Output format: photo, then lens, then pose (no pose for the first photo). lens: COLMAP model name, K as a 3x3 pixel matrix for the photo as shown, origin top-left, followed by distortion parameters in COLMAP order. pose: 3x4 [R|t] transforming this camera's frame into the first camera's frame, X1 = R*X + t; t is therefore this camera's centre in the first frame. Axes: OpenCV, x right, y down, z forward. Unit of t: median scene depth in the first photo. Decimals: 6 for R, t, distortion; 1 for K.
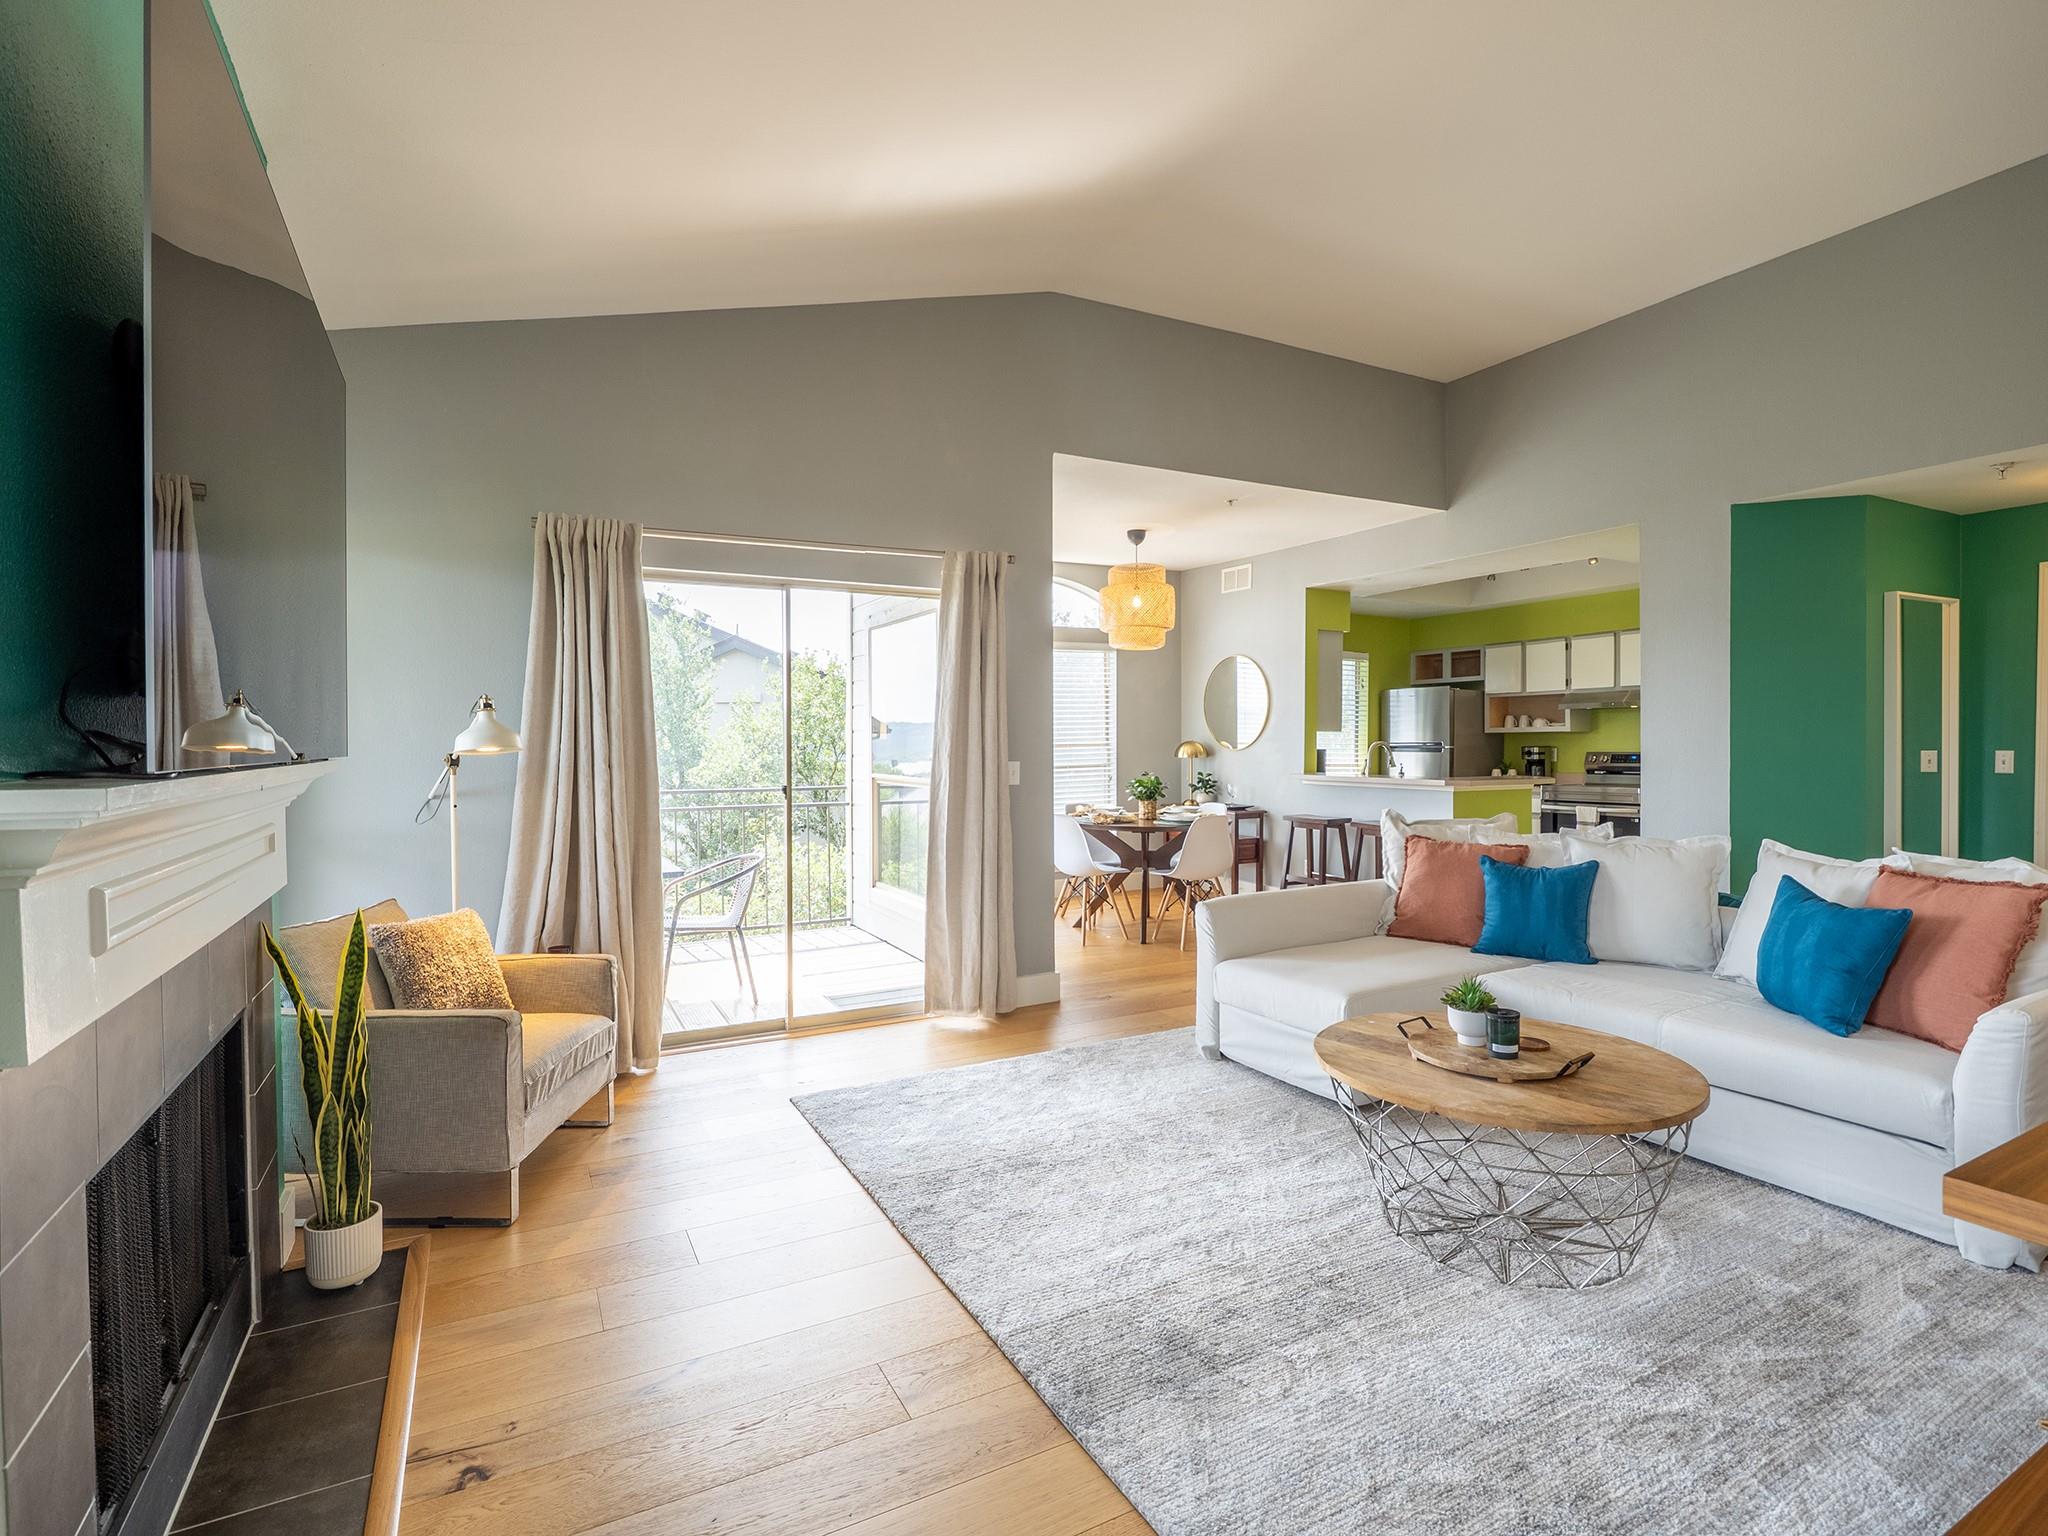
lens RADIAL K [[984.5, 0, 994.6], [0, 984.5, 759.9], [0, 0, 1]] dist [-0.011379, -0.000154]
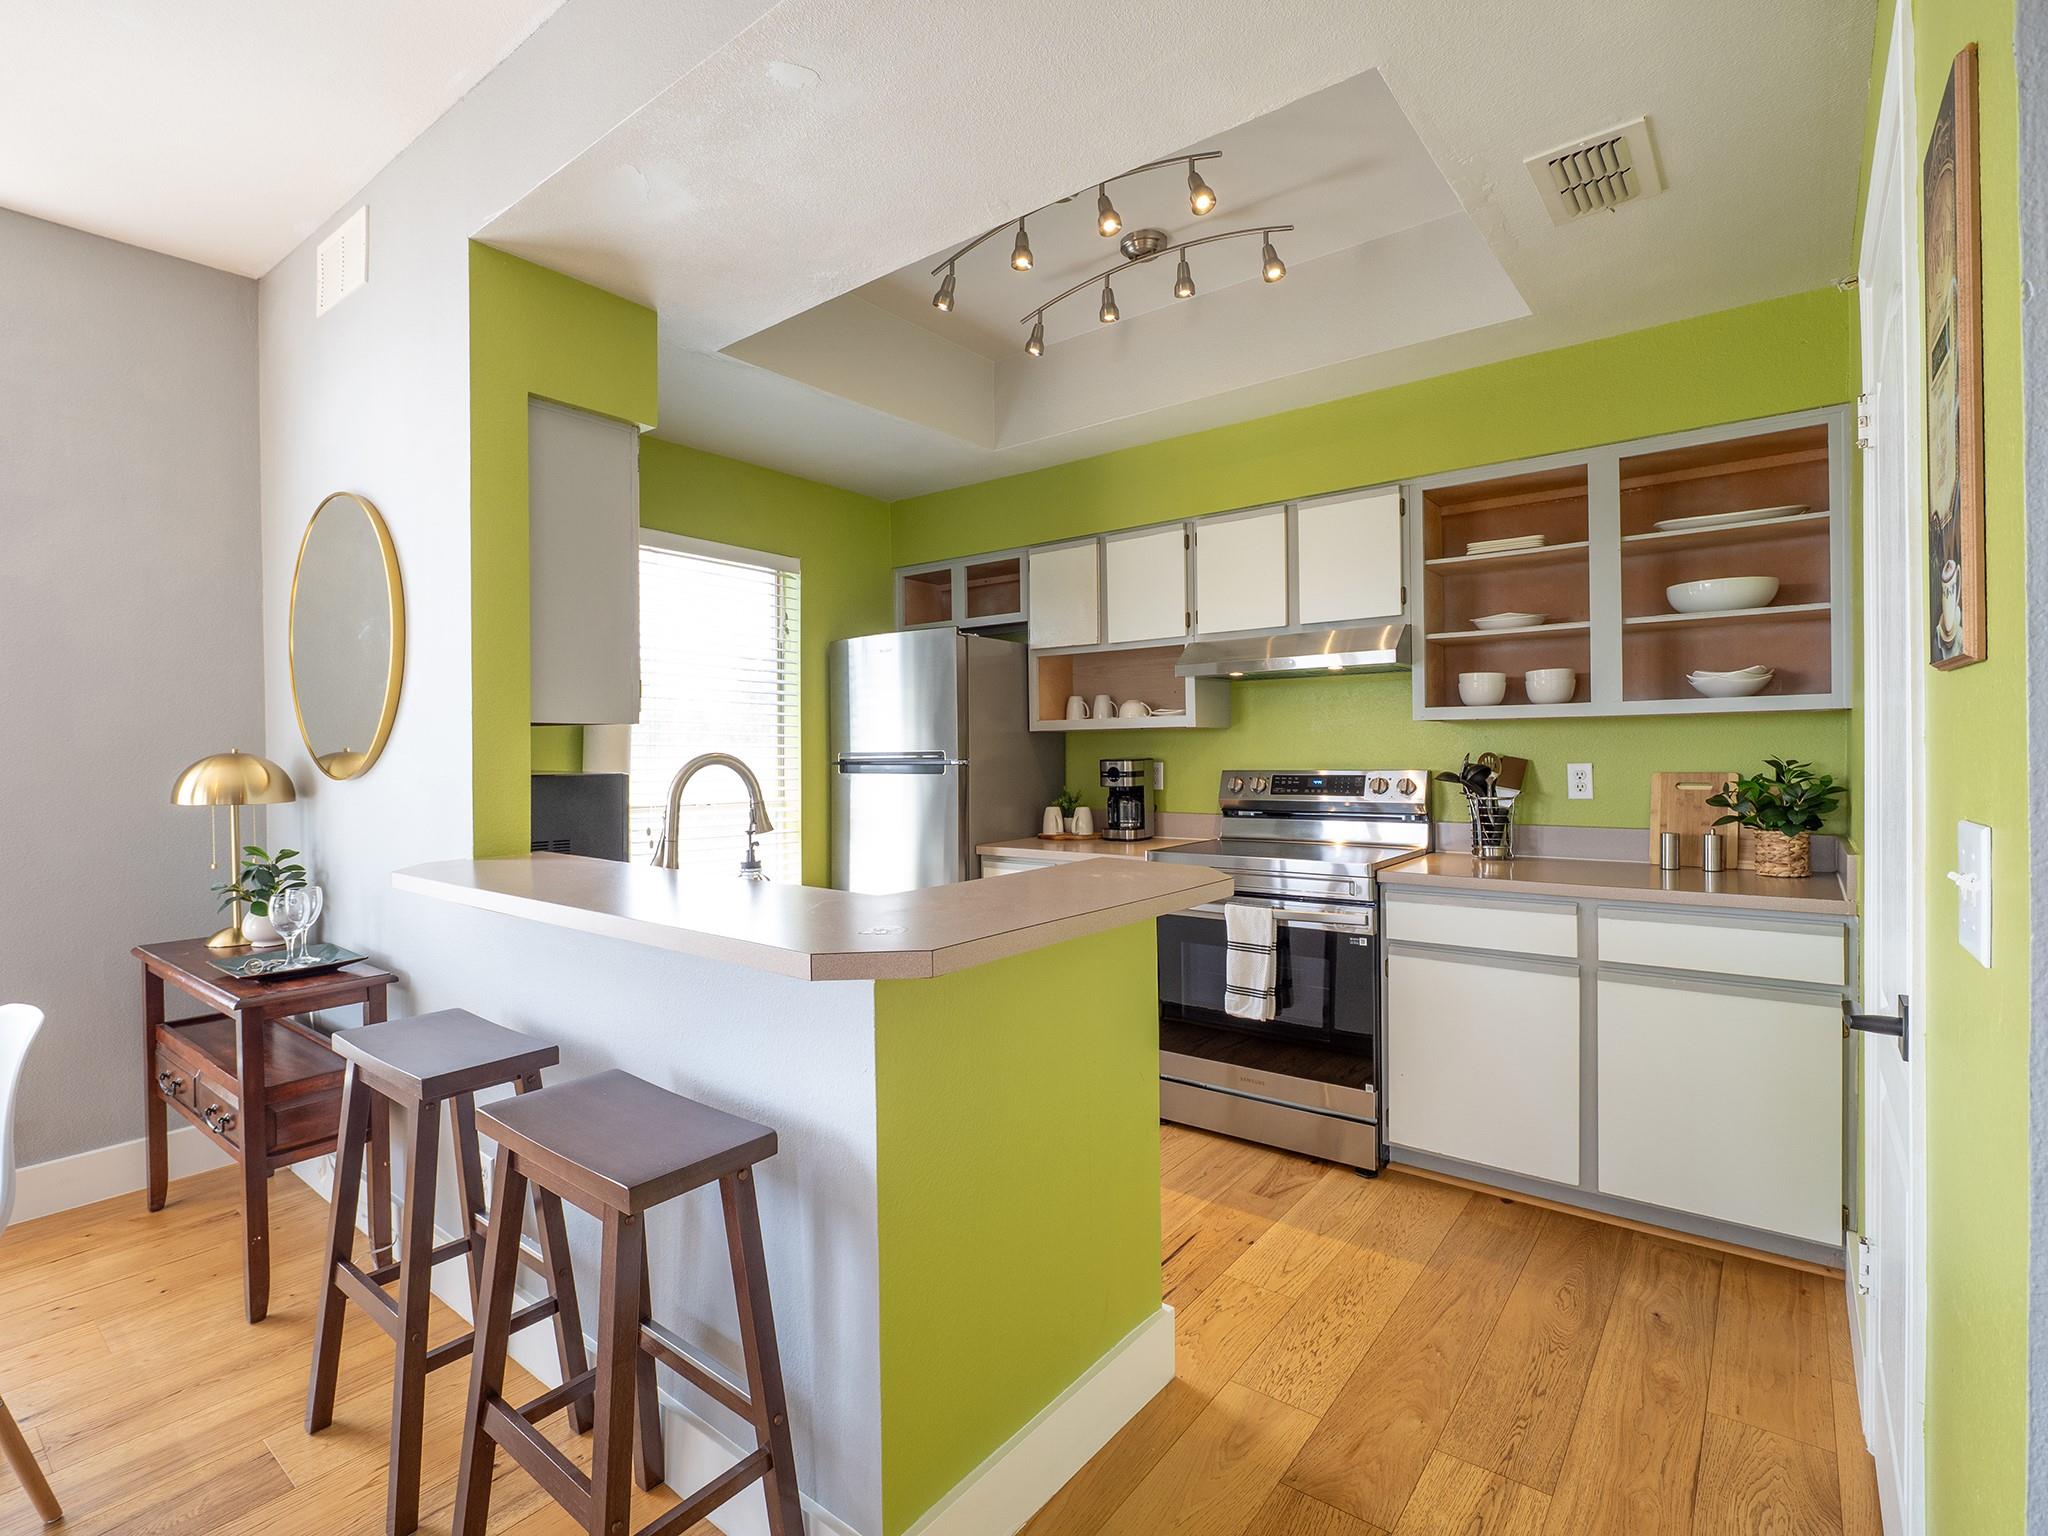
lens RADIAL K [[984.5, 0, 1016.8], [0, 984.5, 757.4], [0, 0, 1]] dist [-0.011379, -0.000154]
pose [[0.906960, -0.009355, 0.421113, 0.303338], [0.012401, 0.999913, -0.004496, -0.013071], [-0.421035, 0.009300, 0.906997, 0.591265]]
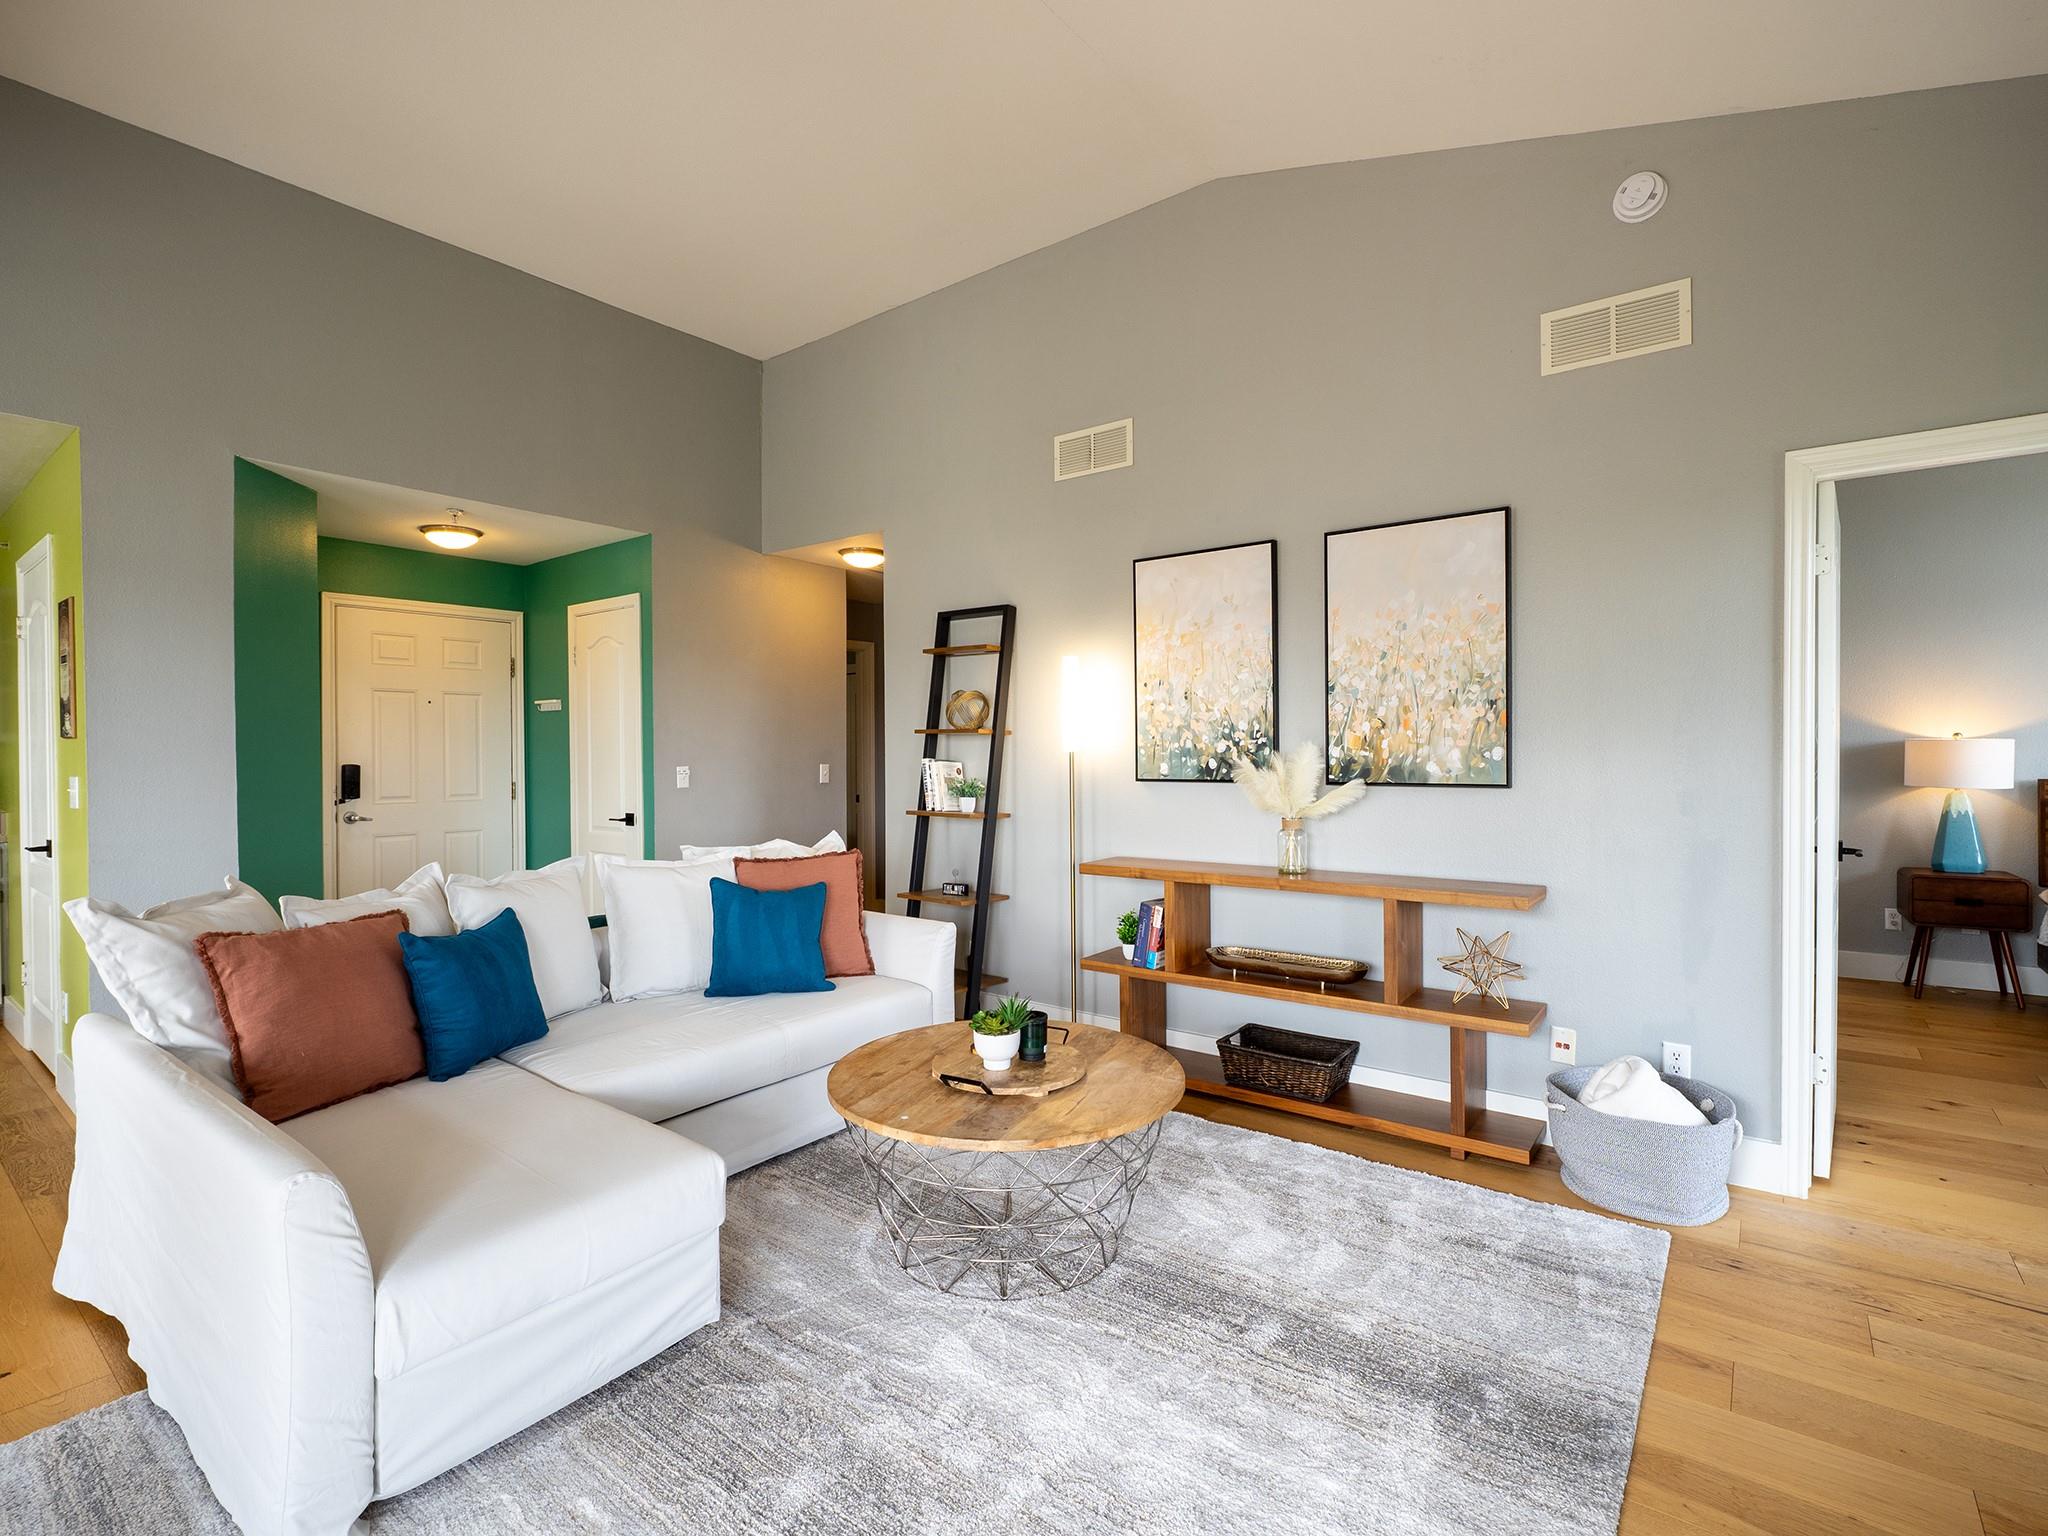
lens RADIAL K [[984.5, 0, 1006.3], [0, 984.5, 760.7], [0, 0, 1]] dist [-0.011379, -0.000154]
pose [[-0.416151, -0.002917, 0.909291, -0.124171], [0.021833, 0.999674, 0.013199, -0.009408], [-0.909033, 0.025346, -0.415952, 0.446437]]
